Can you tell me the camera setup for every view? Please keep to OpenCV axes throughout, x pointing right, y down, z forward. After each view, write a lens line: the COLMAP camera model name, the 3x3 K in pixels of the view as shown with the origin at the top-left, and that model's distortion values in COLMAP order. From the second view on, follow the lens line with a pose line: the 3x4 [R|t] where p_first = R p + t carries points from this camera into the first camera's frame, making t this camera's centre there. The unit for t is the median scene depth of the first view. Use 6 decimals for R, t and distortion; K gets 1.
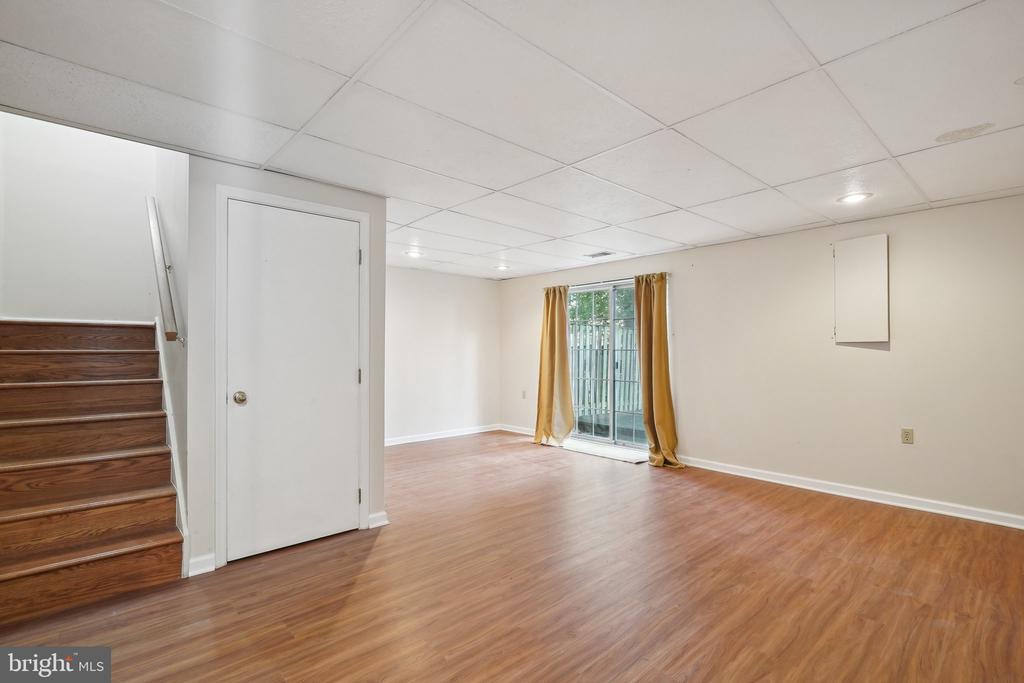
lens RADIAL K [[474.8, 0, 513.6], [0, 474.8, 351.4], [0, 0, 1]] dist [-0.019718, 0.002877]
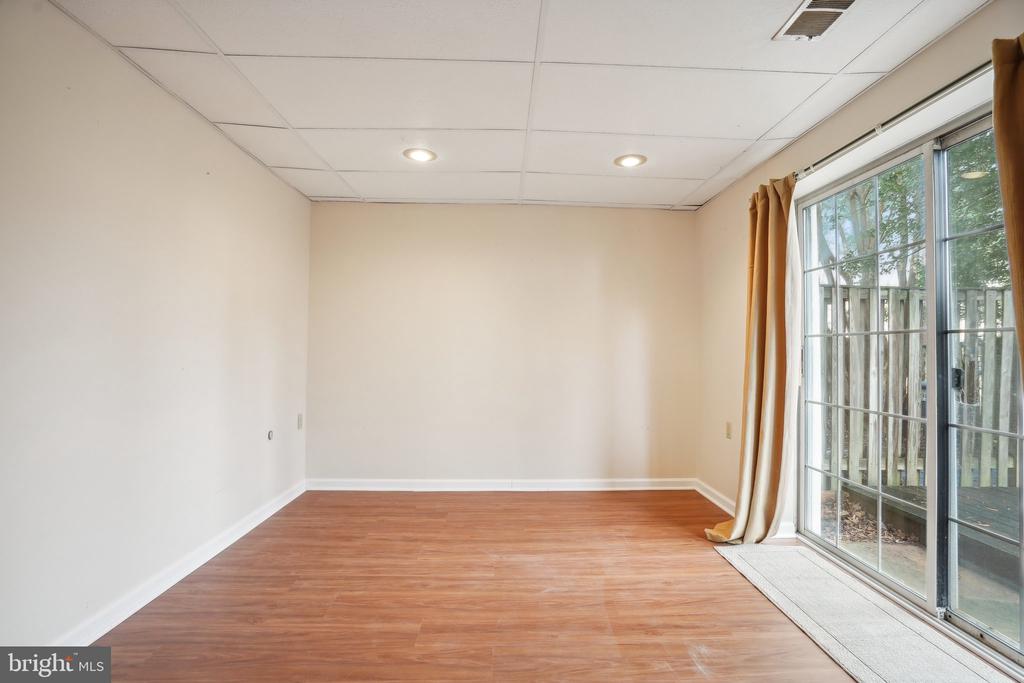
lens RADIAL K [[474.8, 0, 517.3], [0, 474.8, 336.0], [0, 0, 1]] dist [-0.019718, 0.002877]
pose [[0.776040, -0.005203, -0.630662, 0.319107], [-0.012149, 0.999657, -0.023197, 0.018299], [0.630567, 0.025664, 0.775710, 0.953719]]
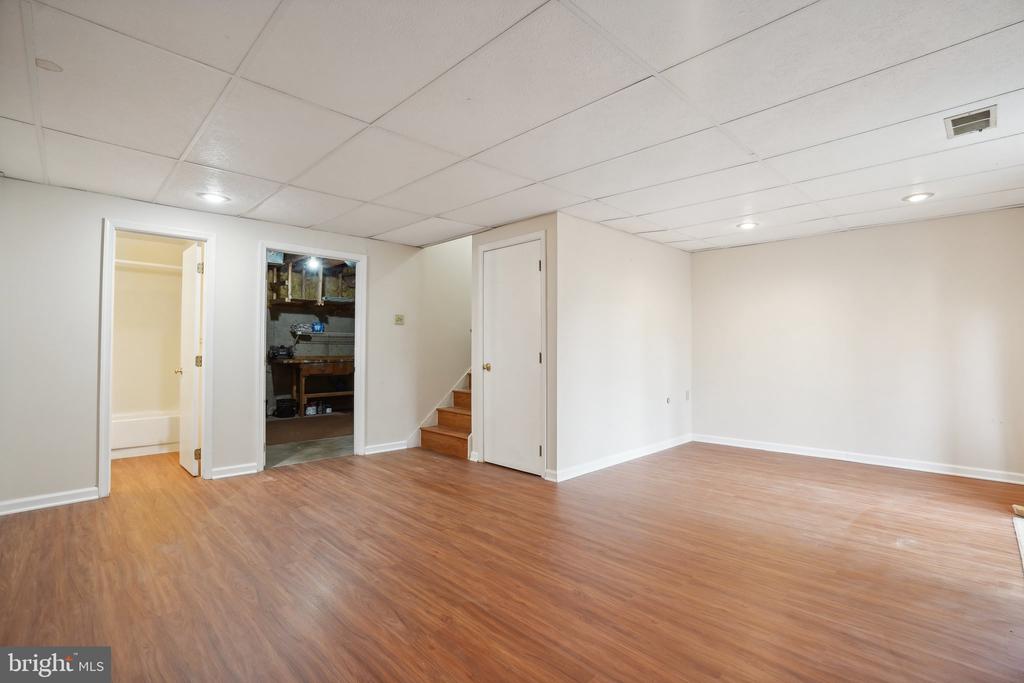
lens RADIAL K [[474.8, 0, 519.0], [0, 474.8, 338.2], [0, 0, 1]] dist [-0.019718, 0.002877]
pose [[0.066824, -0.010988, -0.997704, 0.883439], [0.002934, 0.999937, -0.010816, 0.010961], [0.997760, -0.002204, 0.066852, 0.779428]]
